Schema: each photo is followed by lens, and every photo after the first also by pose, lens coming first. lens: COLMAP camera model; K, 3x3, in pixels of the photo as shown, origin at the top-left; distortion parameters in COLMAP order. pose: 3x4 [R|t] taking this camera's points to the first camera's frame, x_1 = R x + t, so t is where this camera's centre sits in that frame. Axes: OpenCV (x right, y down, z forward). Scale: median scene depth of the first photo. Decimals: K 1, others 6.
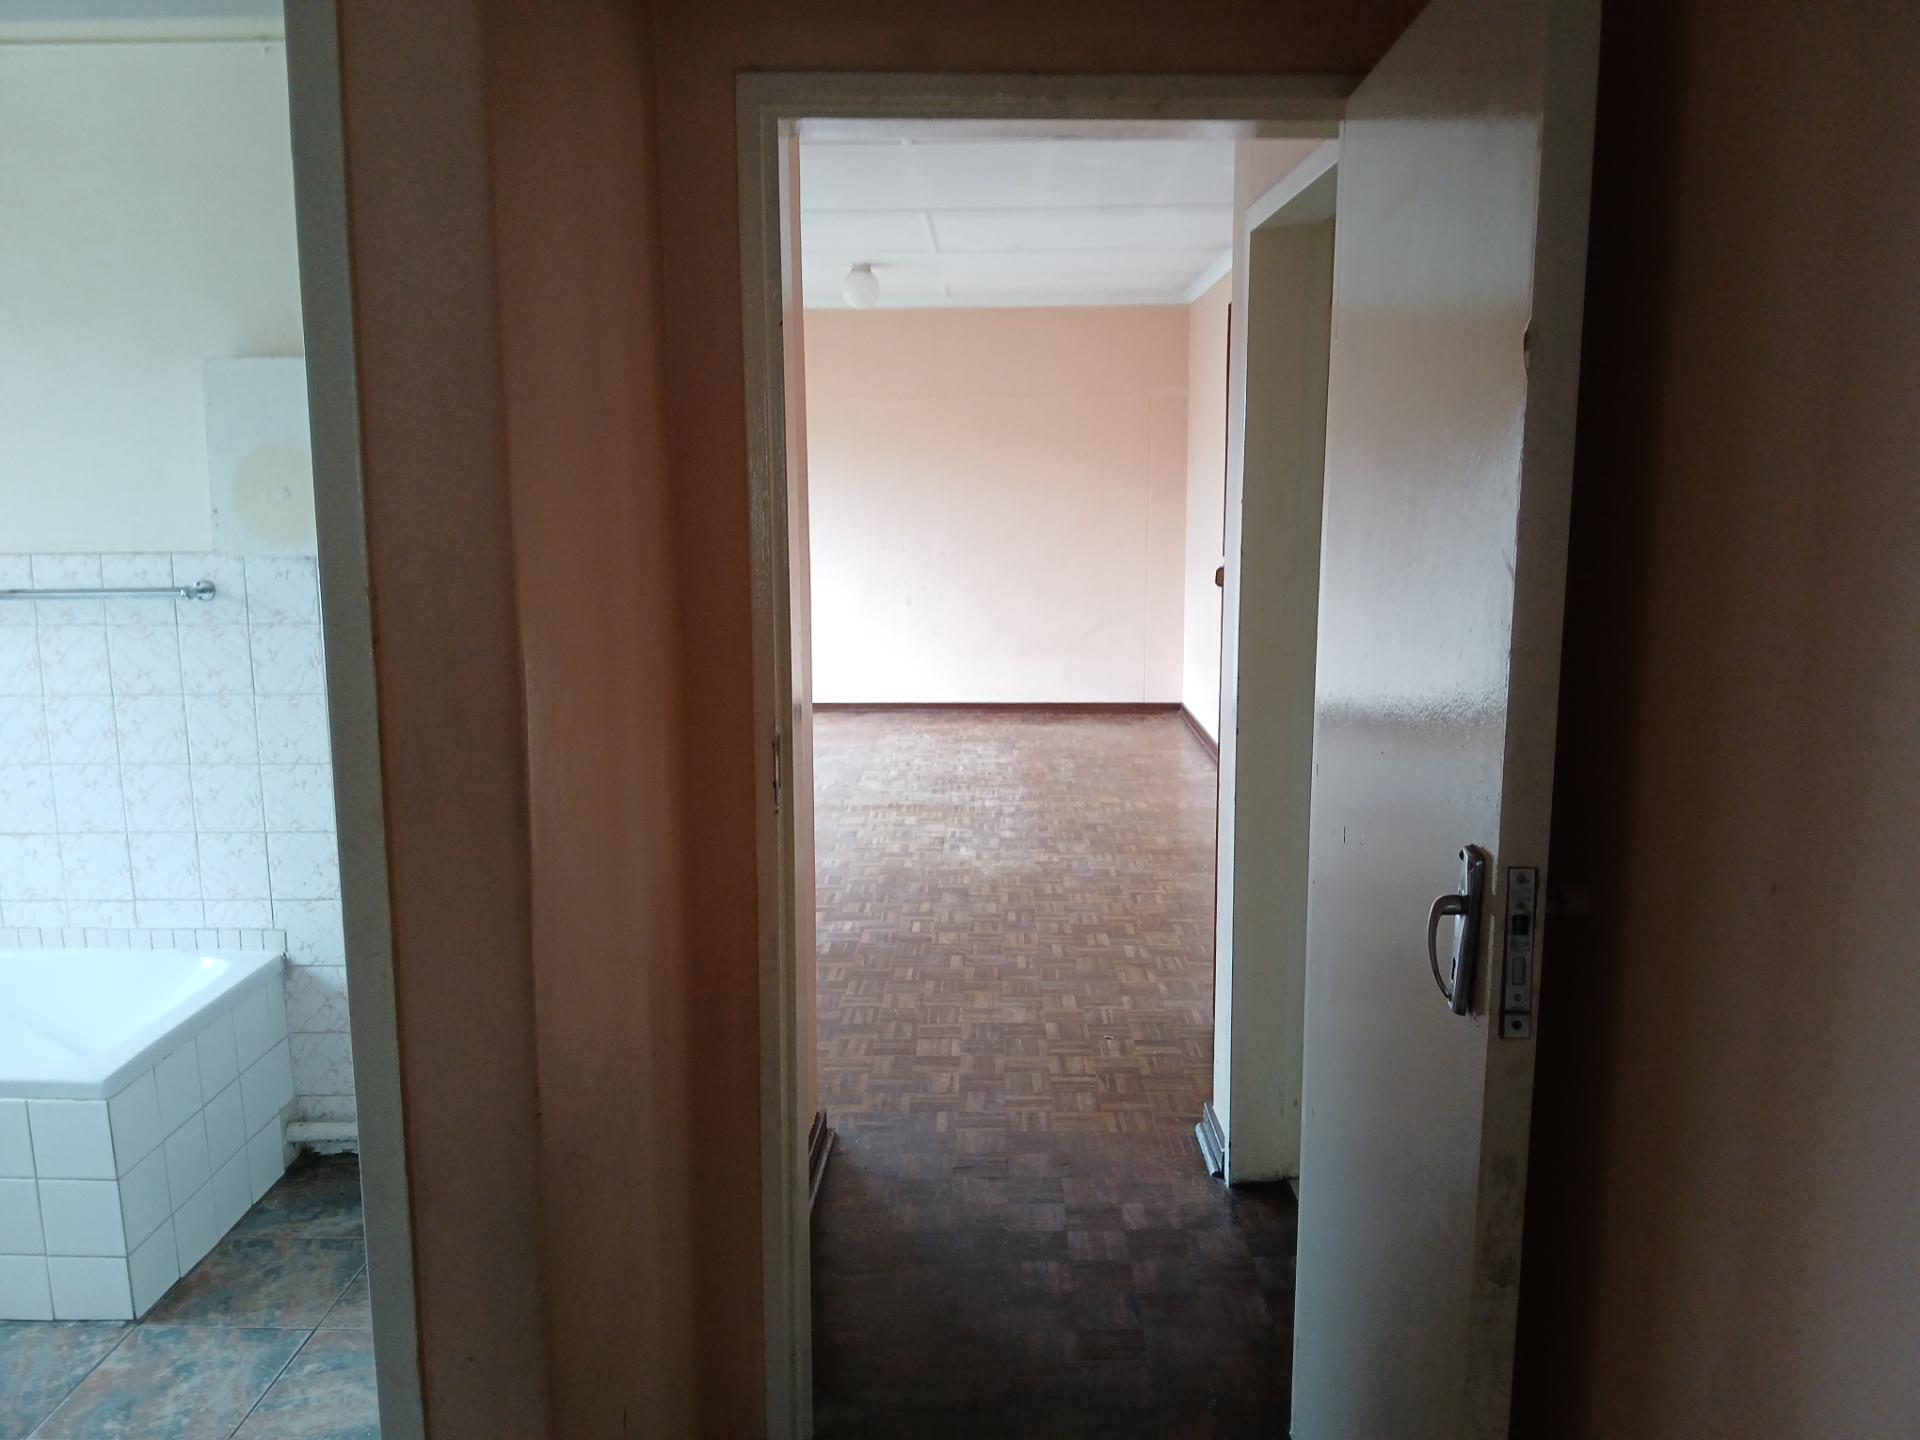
lens RADIAL K [[1482.4, 0, 881.6], [0, 1482.4, 670.6], [0, 0, 1]] dist [0.025994, -0.043833]
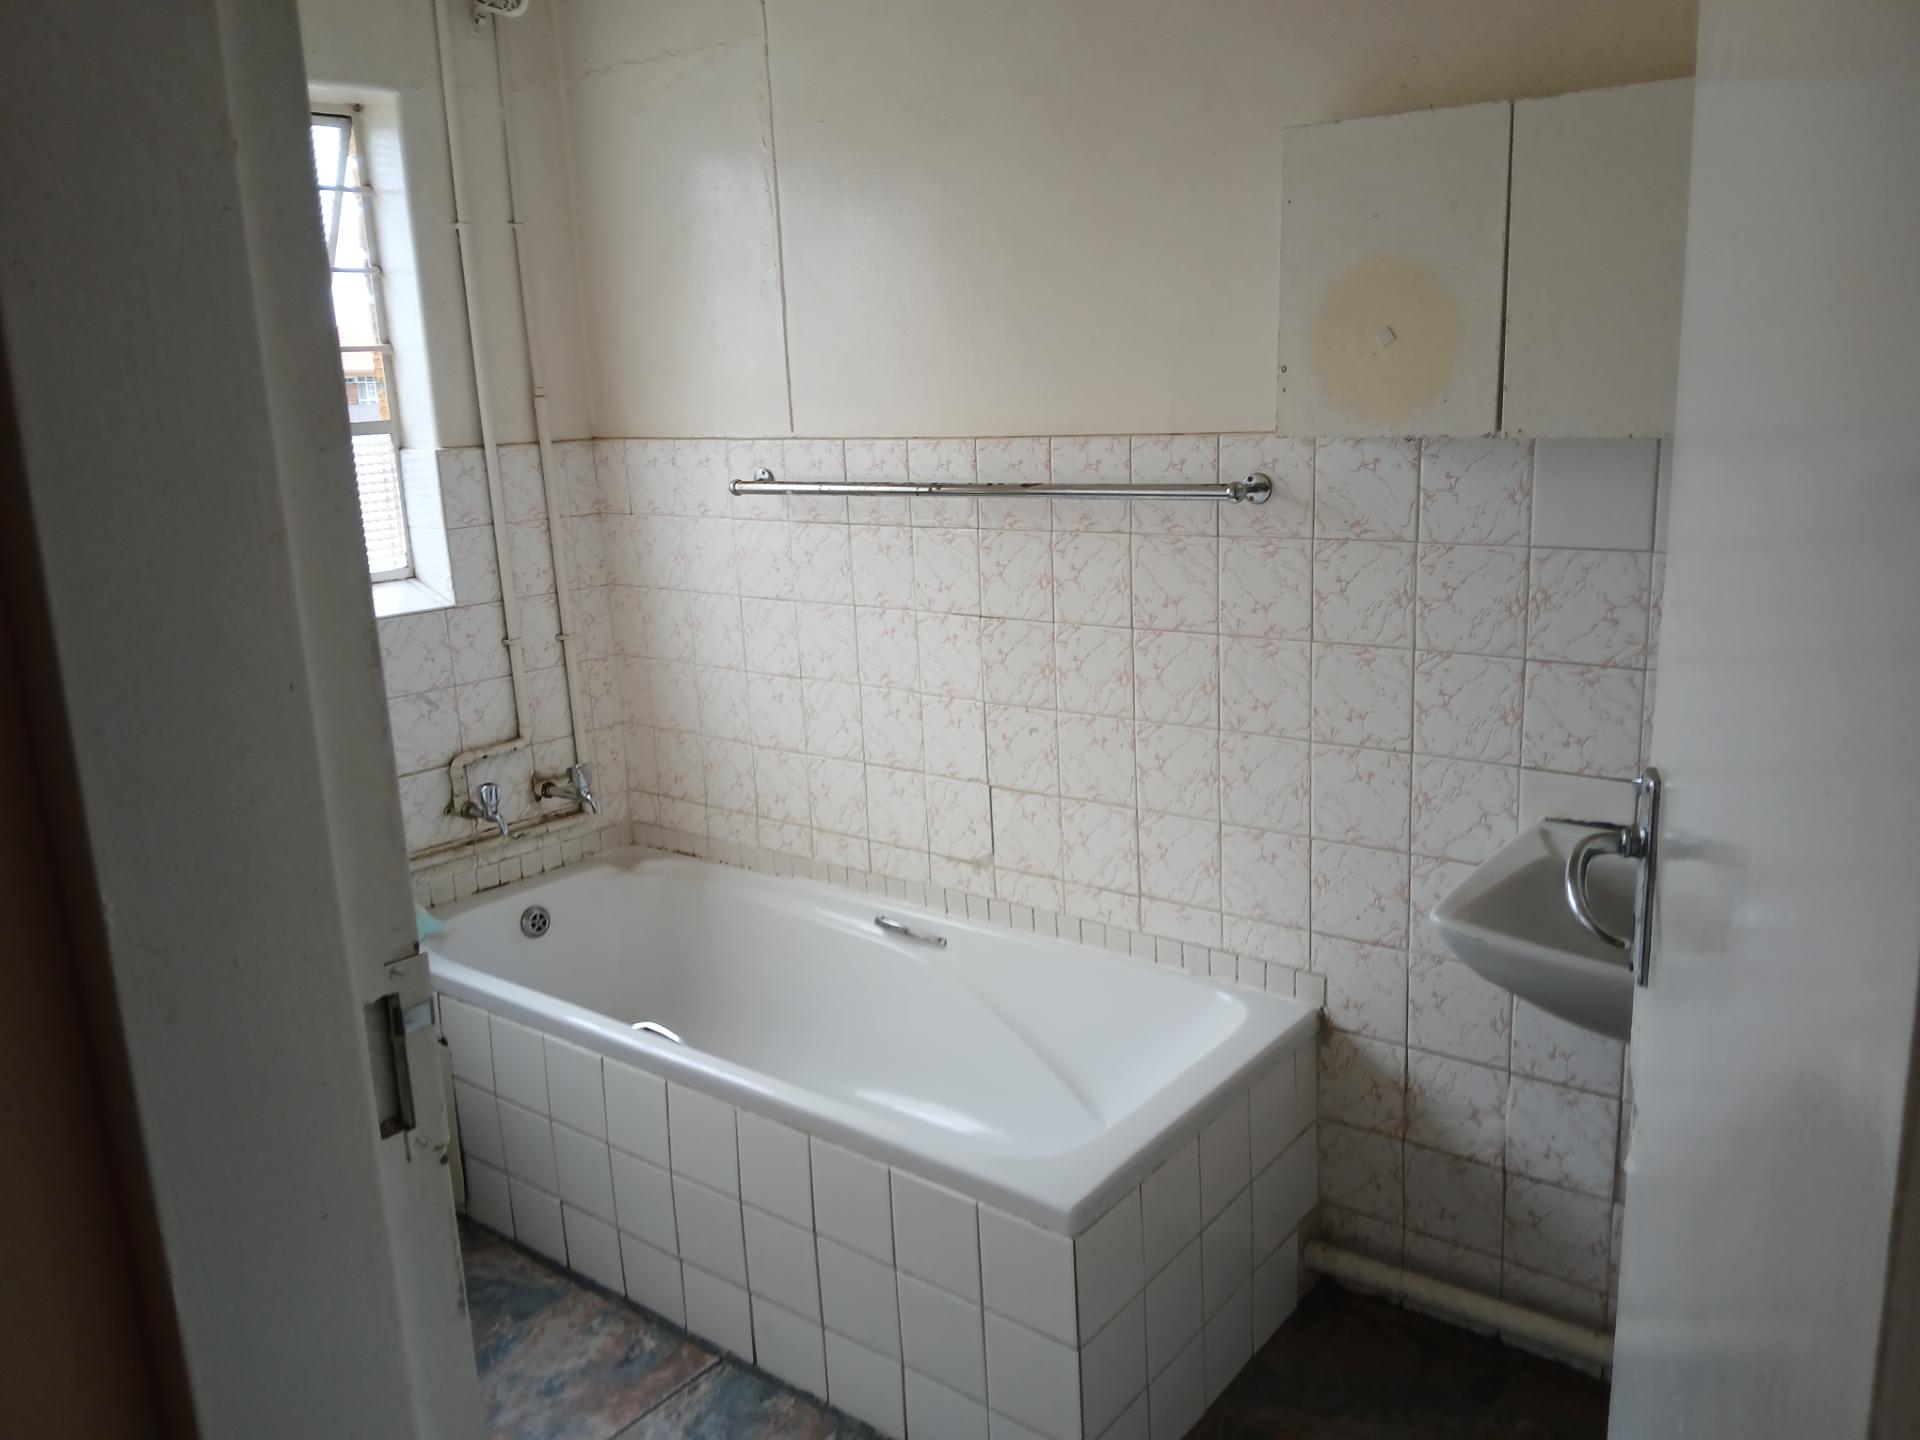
lens RADIAL K [[1482.4, 0, 956.3], [0, 1482.4, 722.6], [0, 0, 1]] dist [0.025994, -0.043833]
pose [[0.818761, 0.105657, -0.564329, -0.160350], [-0.057842, 0.993100, 0.102014, -0.007077], [0.571214, -0.050882, 0.819223, 0.330751]]
